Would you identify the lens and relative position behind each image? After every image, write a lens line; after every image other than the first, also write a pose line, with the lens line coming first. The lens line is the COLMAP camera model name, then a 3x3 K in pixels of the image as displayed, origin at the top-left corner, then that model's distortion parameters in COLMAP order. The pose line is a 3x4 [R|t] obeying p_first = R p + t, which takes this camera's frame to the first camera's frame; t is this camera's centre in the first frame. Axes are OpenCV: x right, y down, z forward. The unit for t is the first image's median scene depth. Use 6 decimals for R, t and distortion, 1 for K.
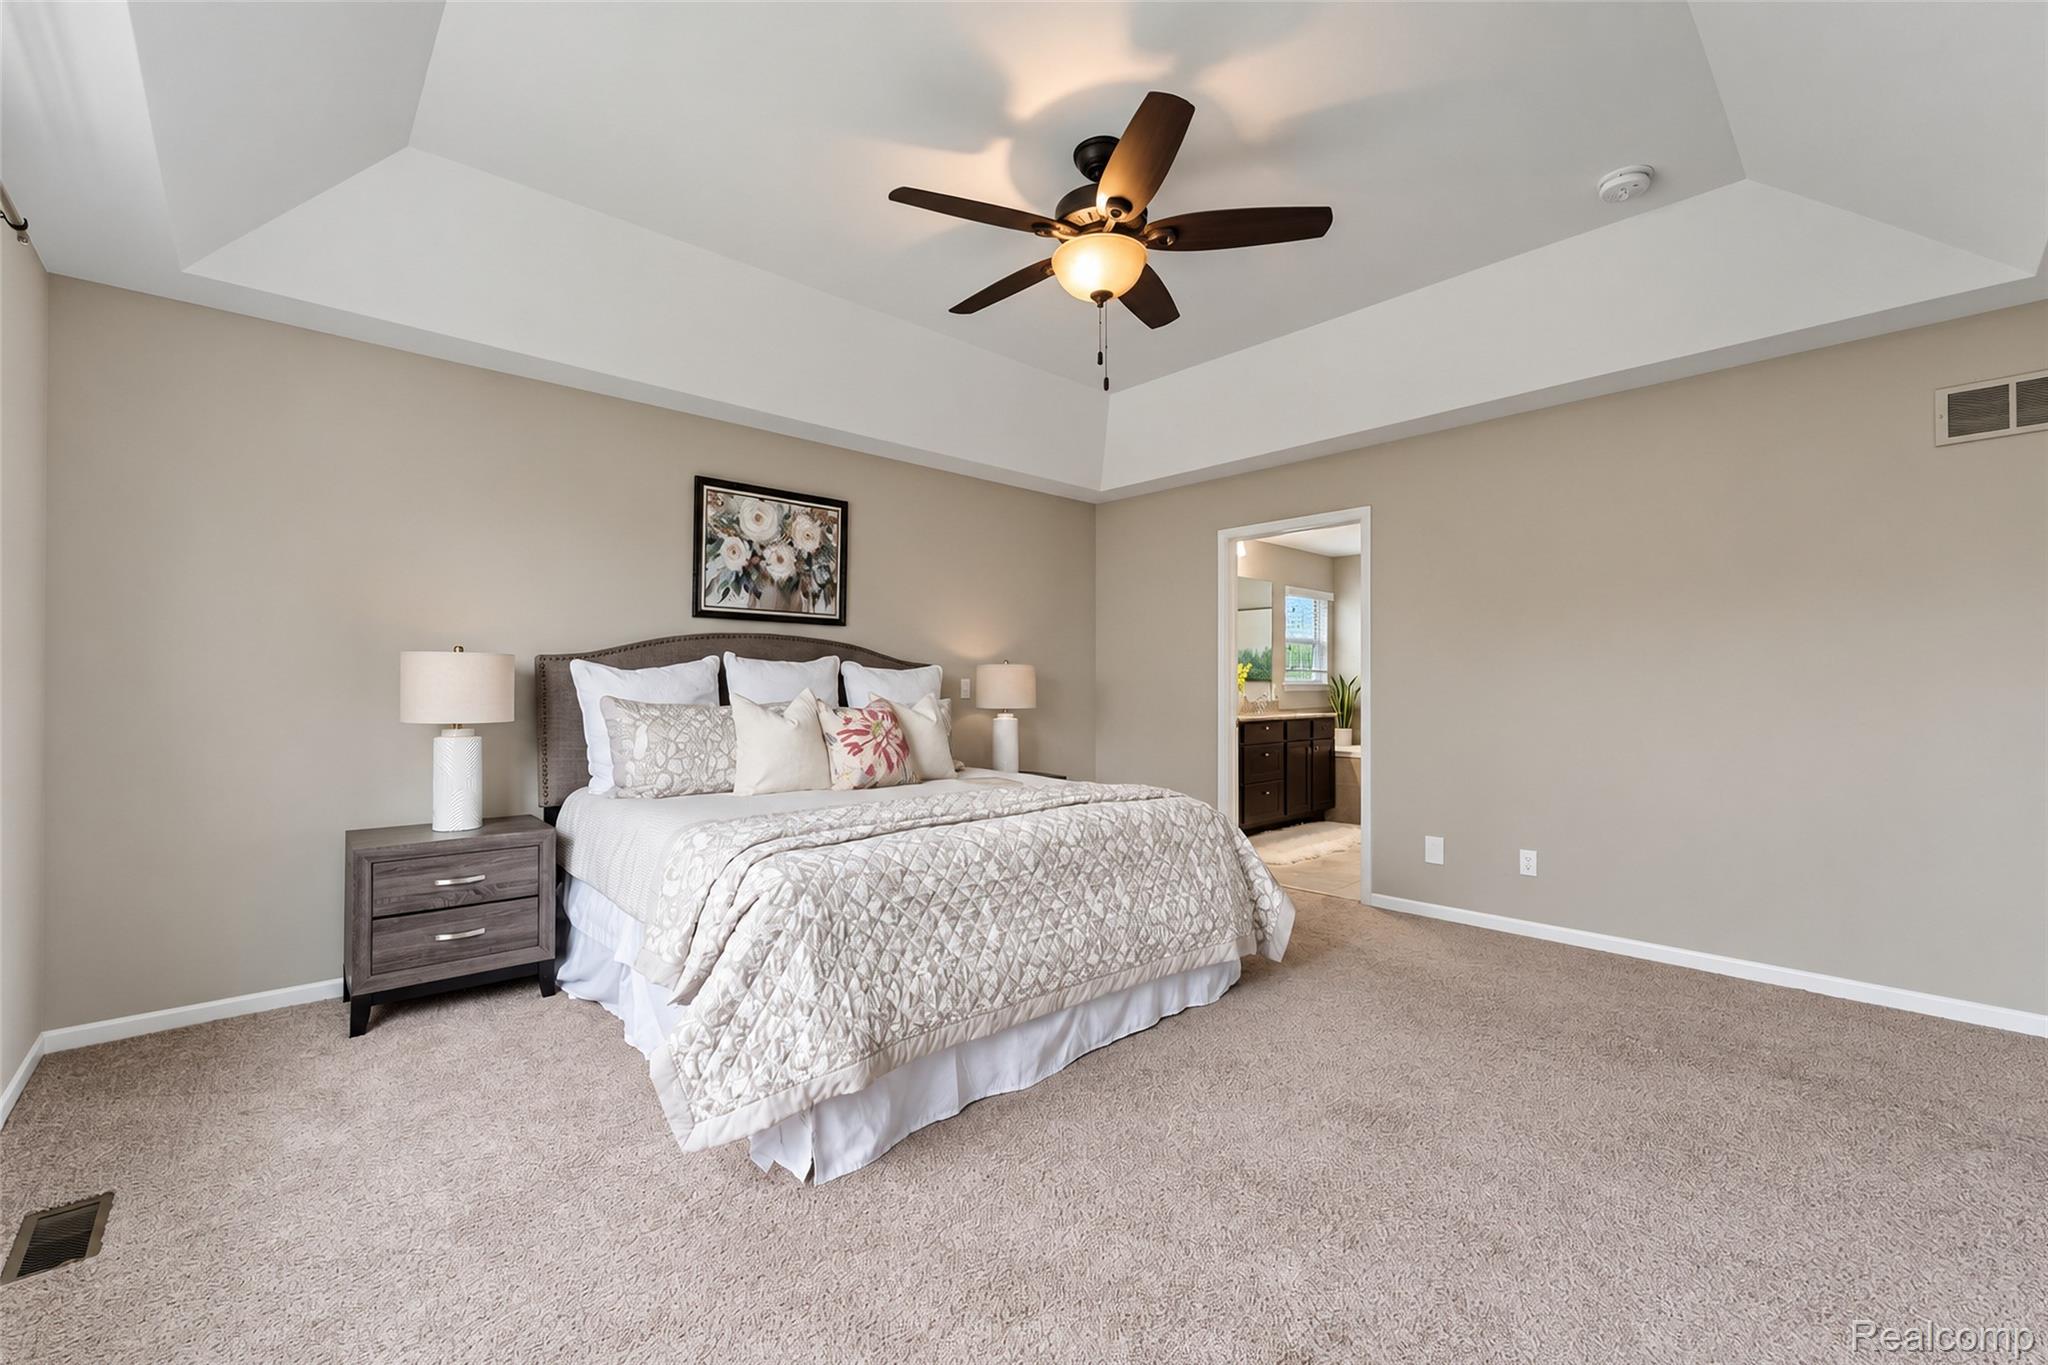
lens RADIAL K [[849.1, 0, 1020.7], [0, 849.1, 678.6], [0, 0, 1]] dist [0.001859, 0.000593]
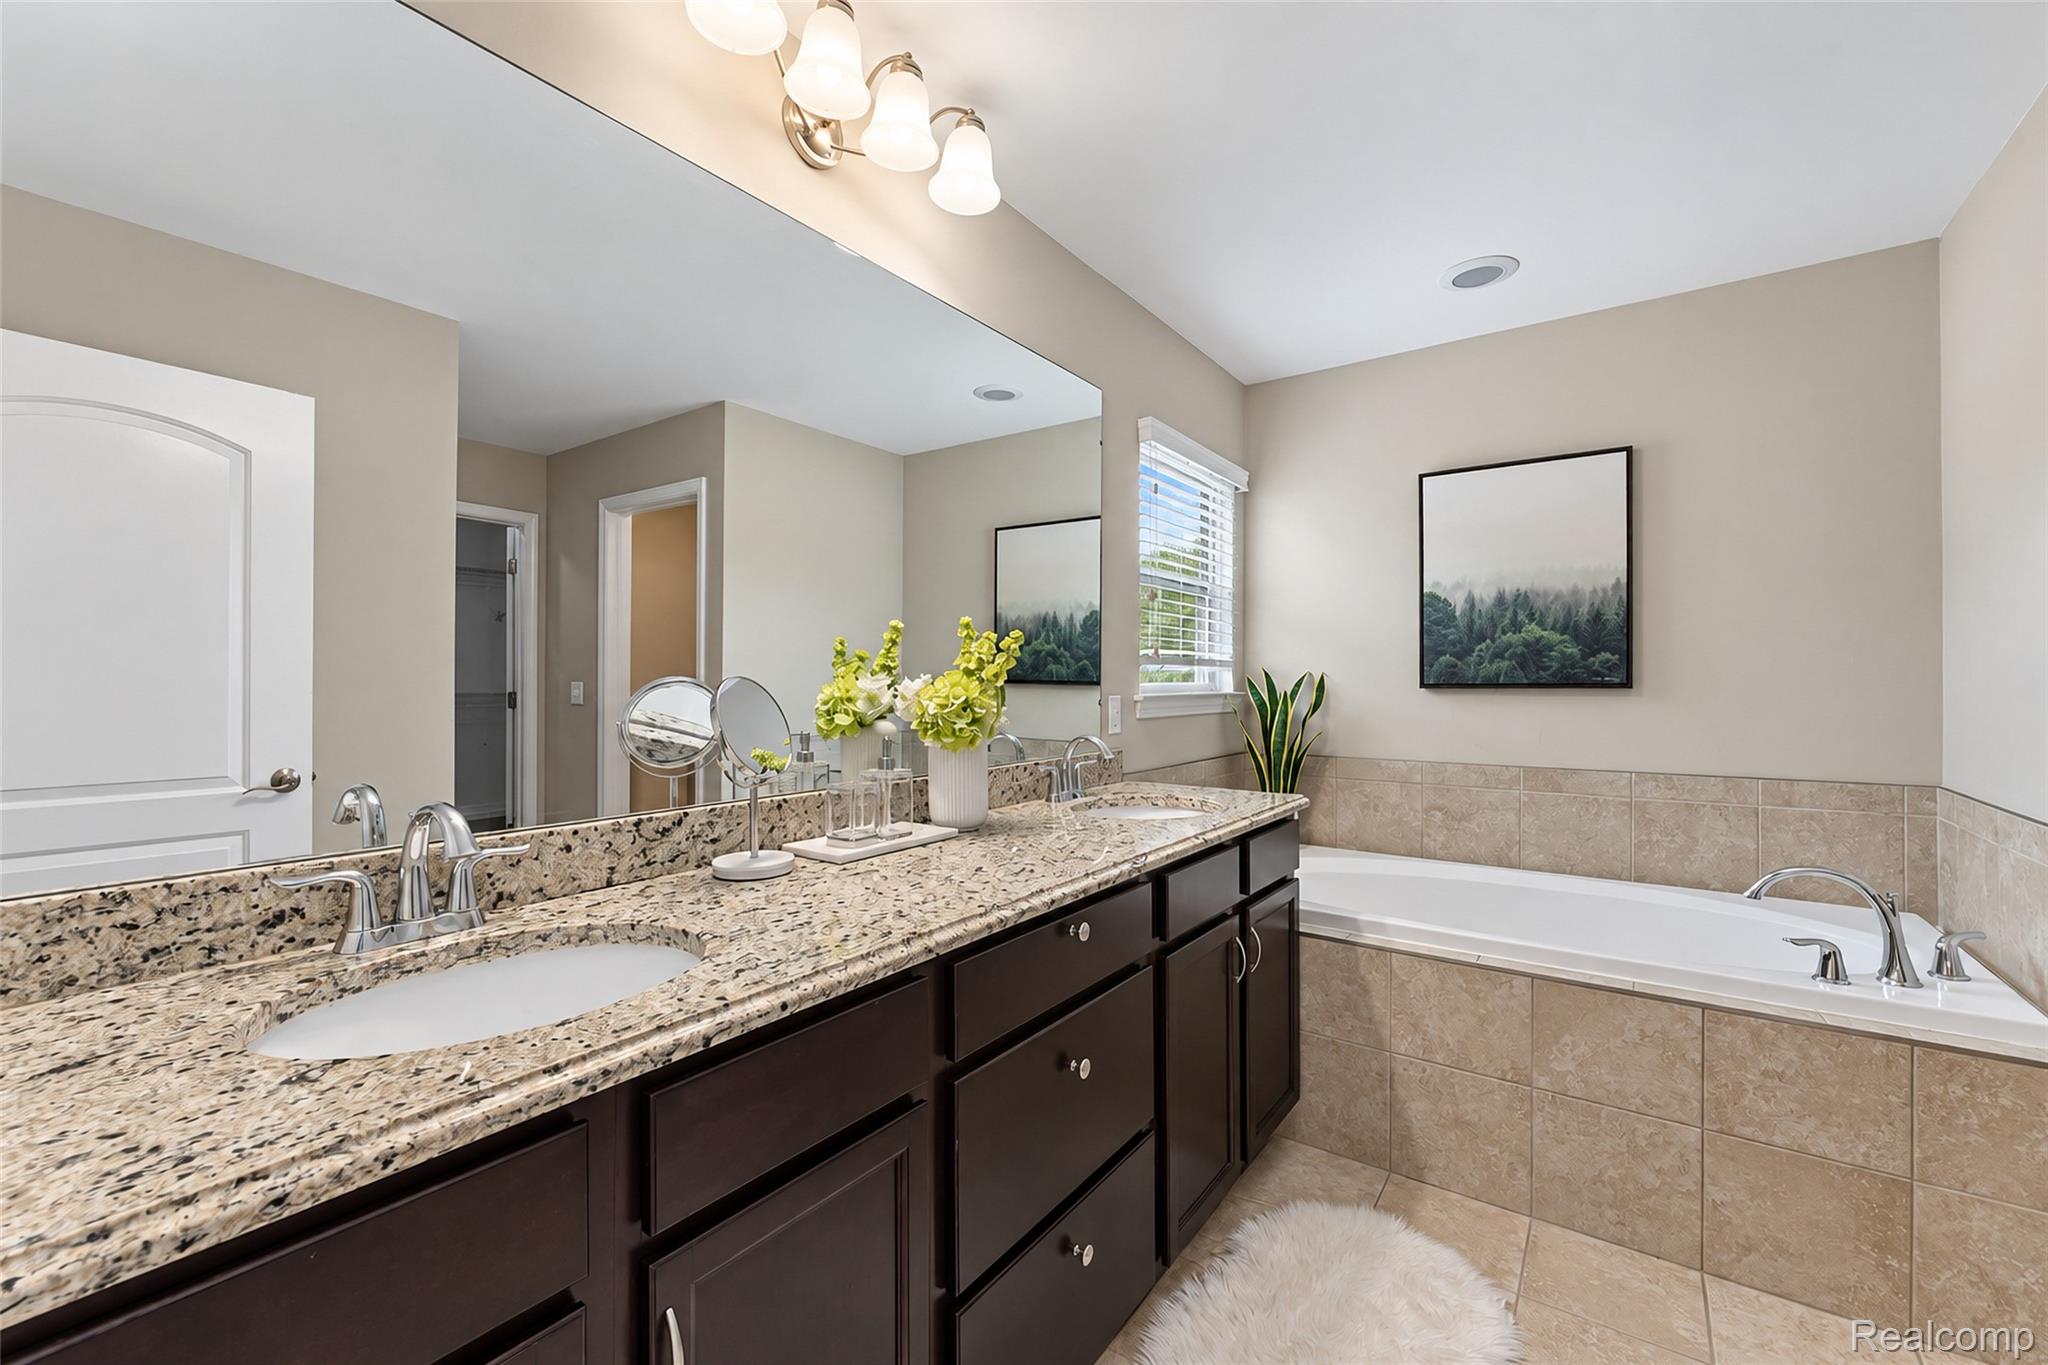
lens RADIAL K [[849.1, 0, 1024.9], [0, 849.1, 680.9], [0, 0, 1]] dist [0.001859, 0.000593]
pose [[0.980288, 0.000695, 0.197575, 0.185577], [-0.001833, 0.999983, 0.005574, -0.001793], [-0.197568, -0.005826, 0.980272, 0.627720]]
